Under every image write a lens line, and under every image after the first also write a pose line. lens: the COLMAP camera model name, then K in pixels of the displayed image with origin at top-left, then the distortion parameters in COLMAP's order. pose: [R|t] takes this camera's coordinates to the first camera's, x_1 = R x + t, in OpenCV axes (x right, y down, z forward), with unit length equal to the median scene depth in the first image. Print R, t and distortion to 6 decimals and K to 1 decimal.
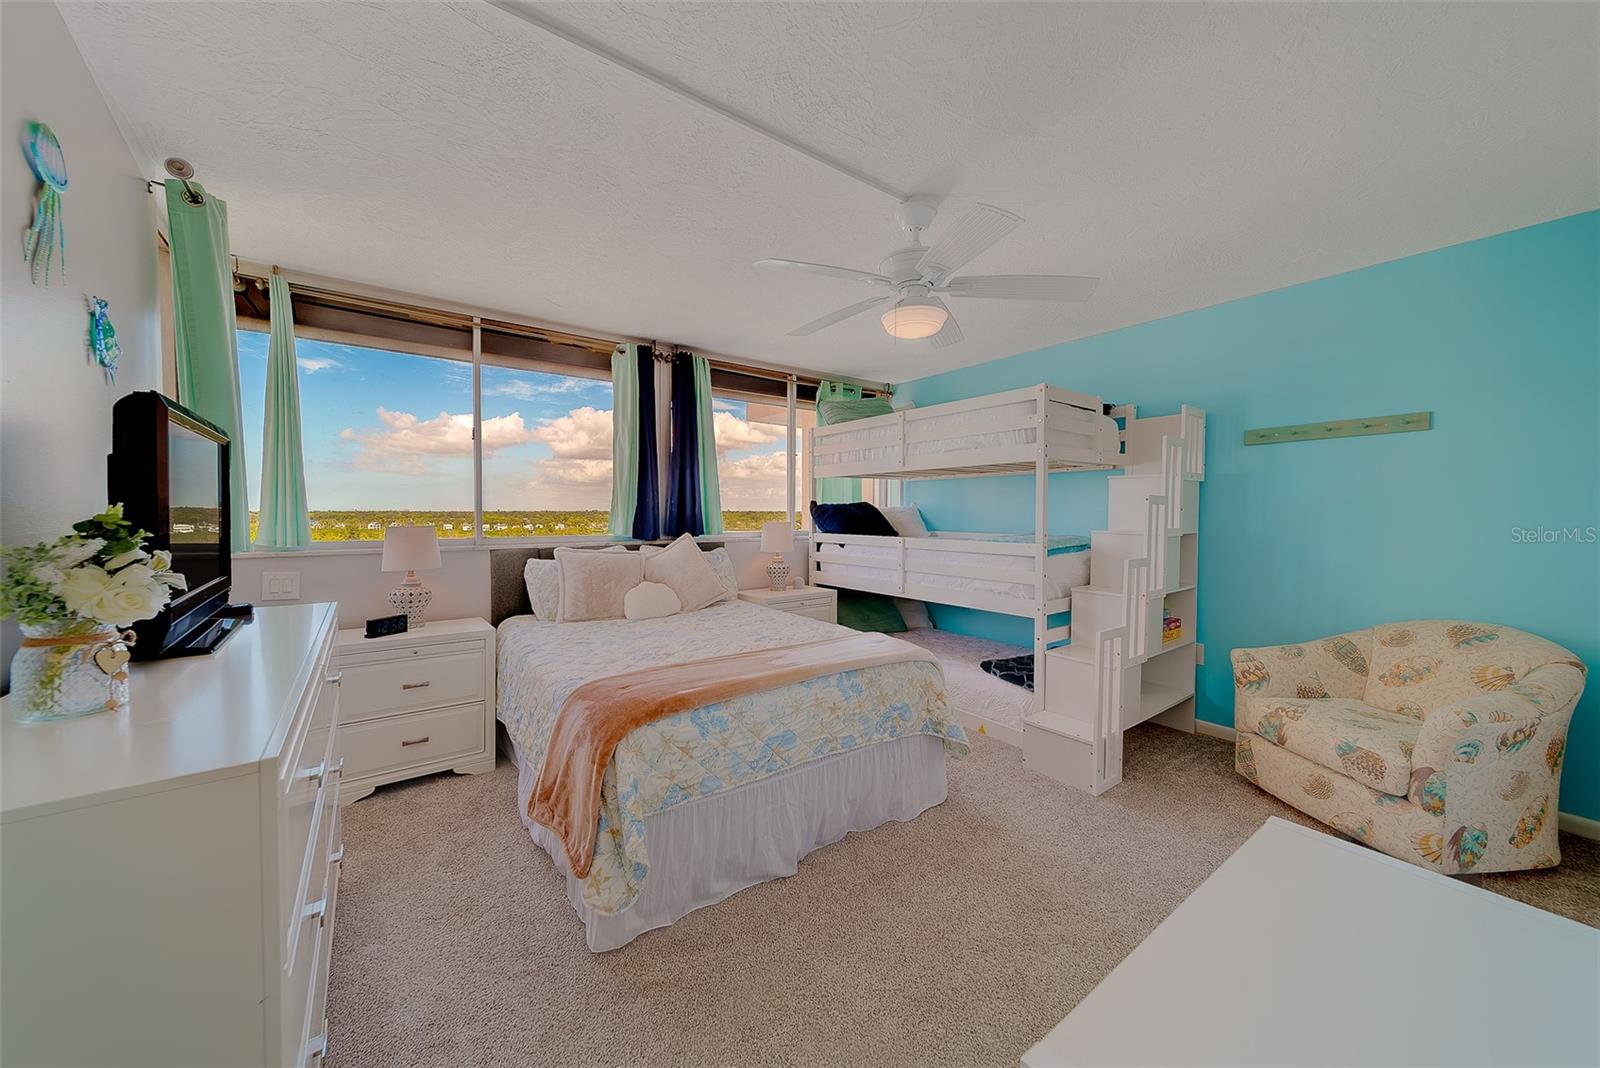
lens RADIAL K [[582.1, 0, 804.4], [0, 582.1, 548.4], [0, 0, 1]] dist [0.006045, -0.000464]
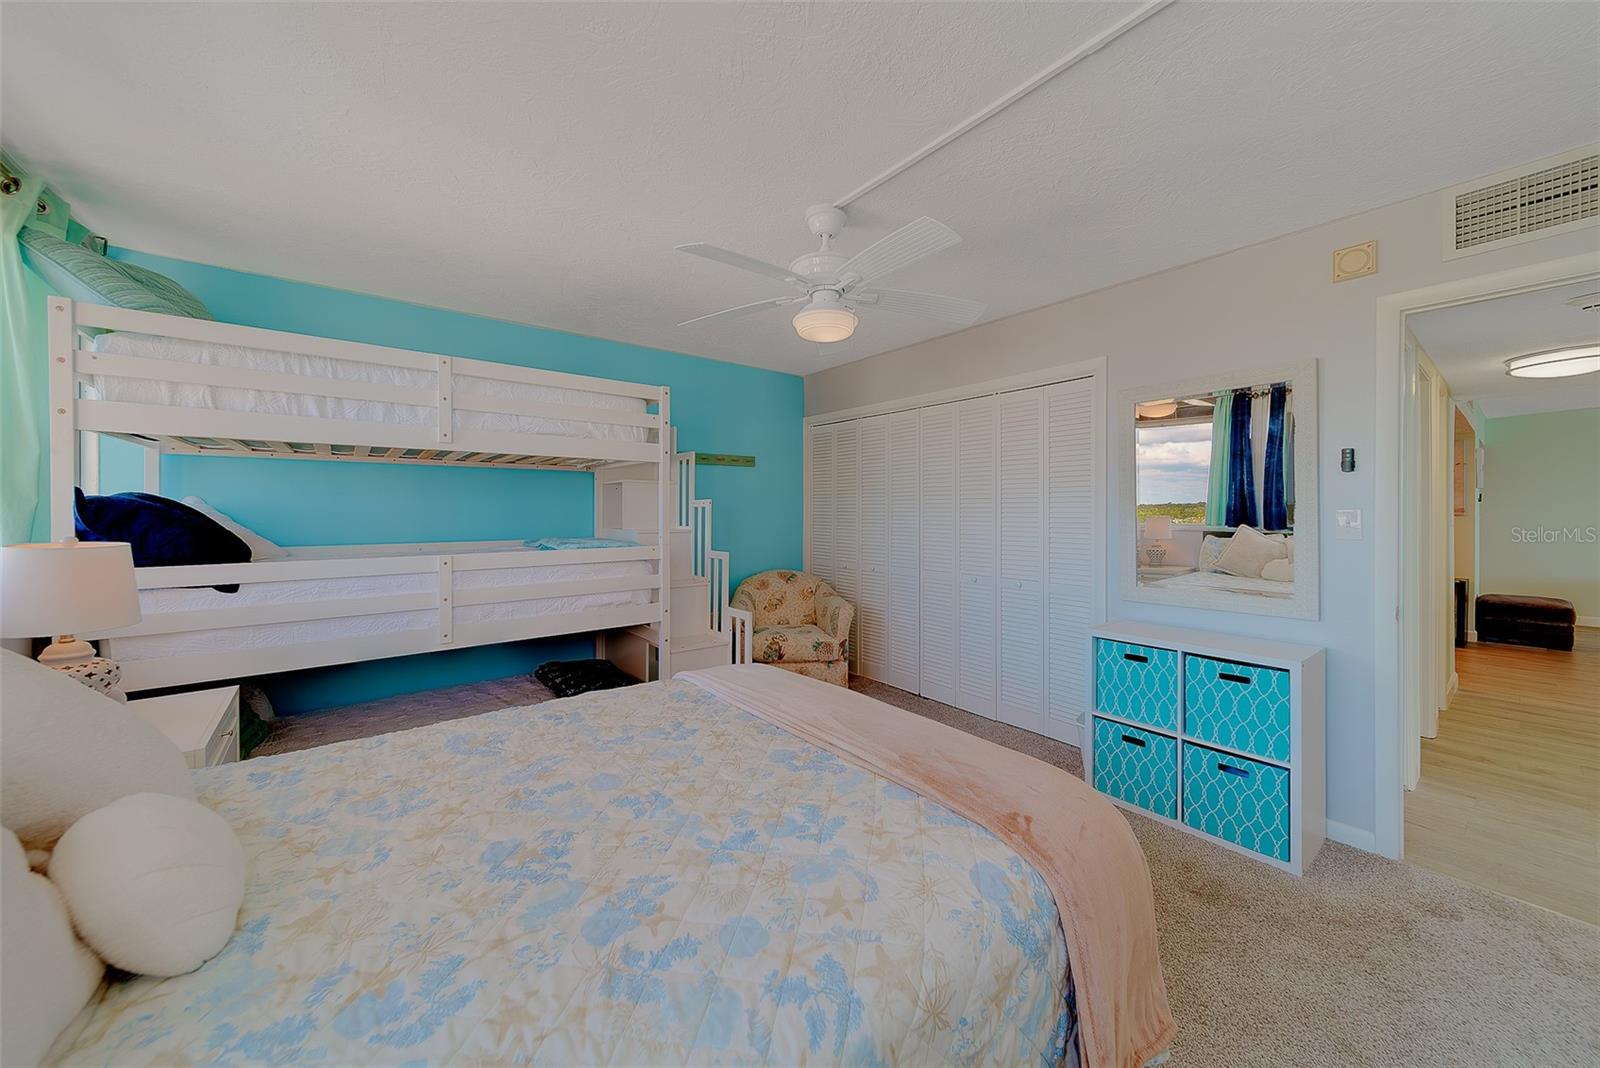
lens RADIAL K [[582.1, 0, 814.3], [0, 582.1, 517.4], [0, 0, 1]] dist [0.006045, -0.000464]
pose [[-0.071292, -0.005706, 0.997439, -0.615554], [0.070774, 0.997434, 0.010764, -0.047172], [-0.994941, 0.071360, -0.070706, 0.812584]]
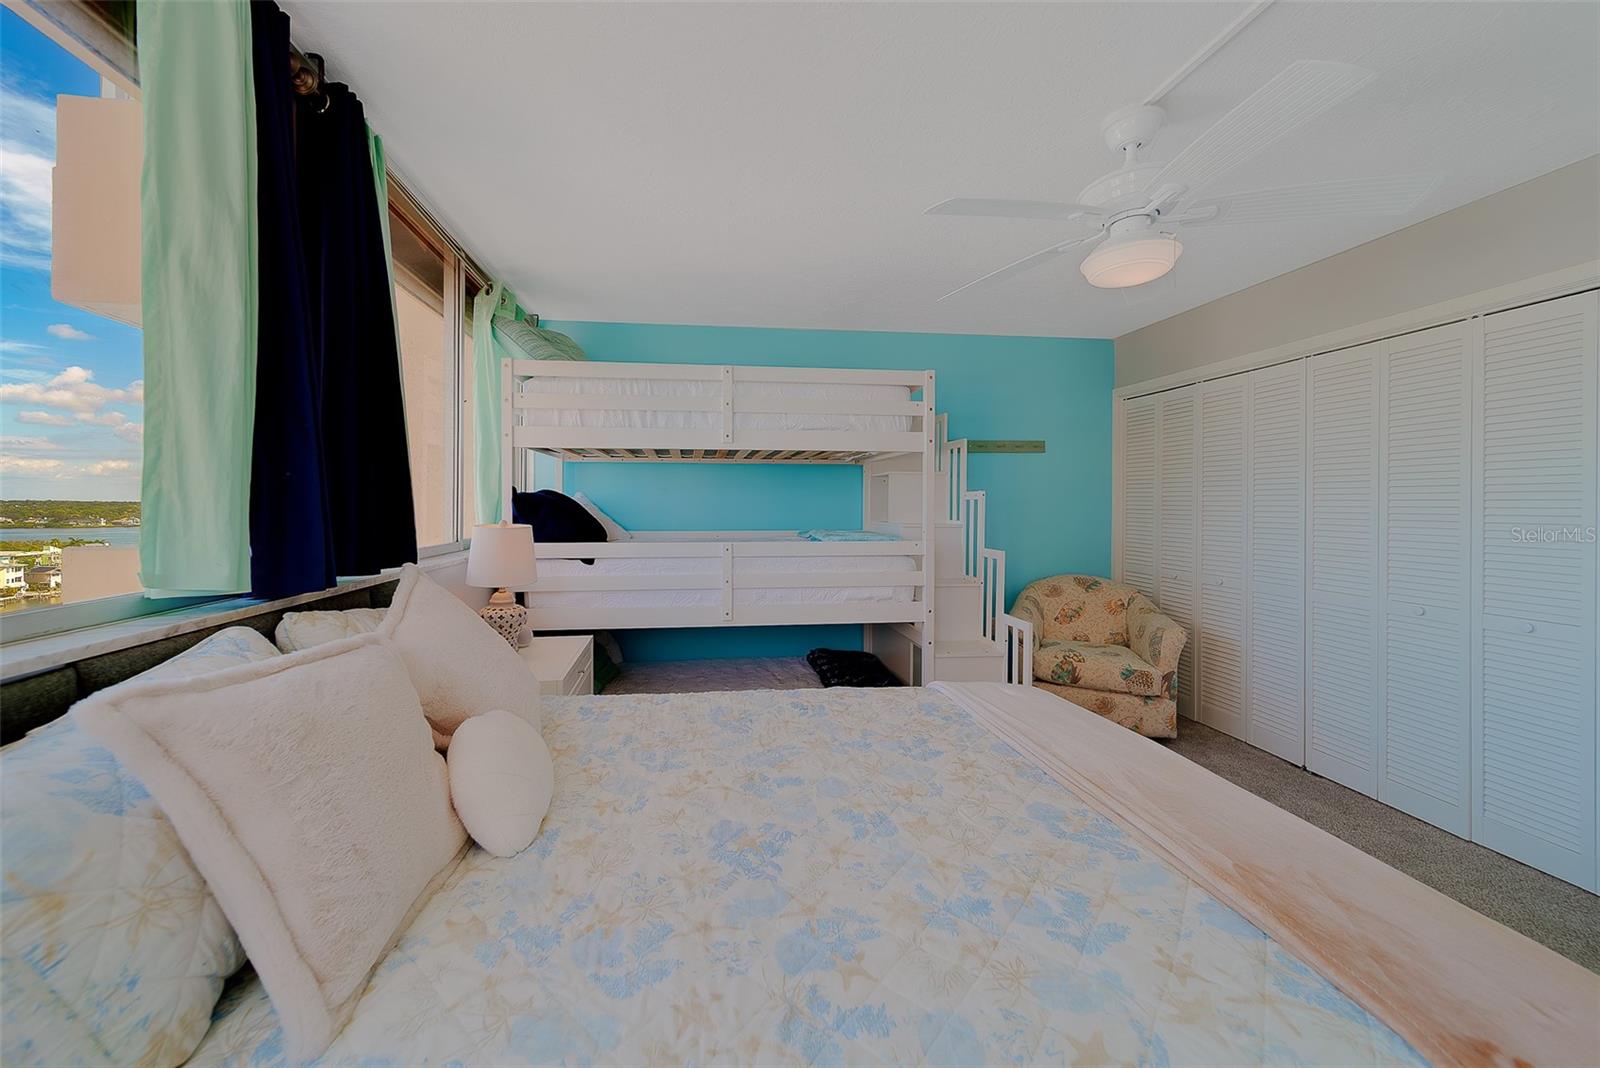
lens RADIAL K [[582.1, 0, 767.1], [0, 582.1, 509.4], [0, 0, 1]] dist [0.006045, -0.000464]
pose [[0.491384, -0.002248, 0.870940, -0.537728], [0.055641, 0.998035, -0.028816, -0.044429], [-0.869164, 0.062619, 0.490544, 0.764417]]
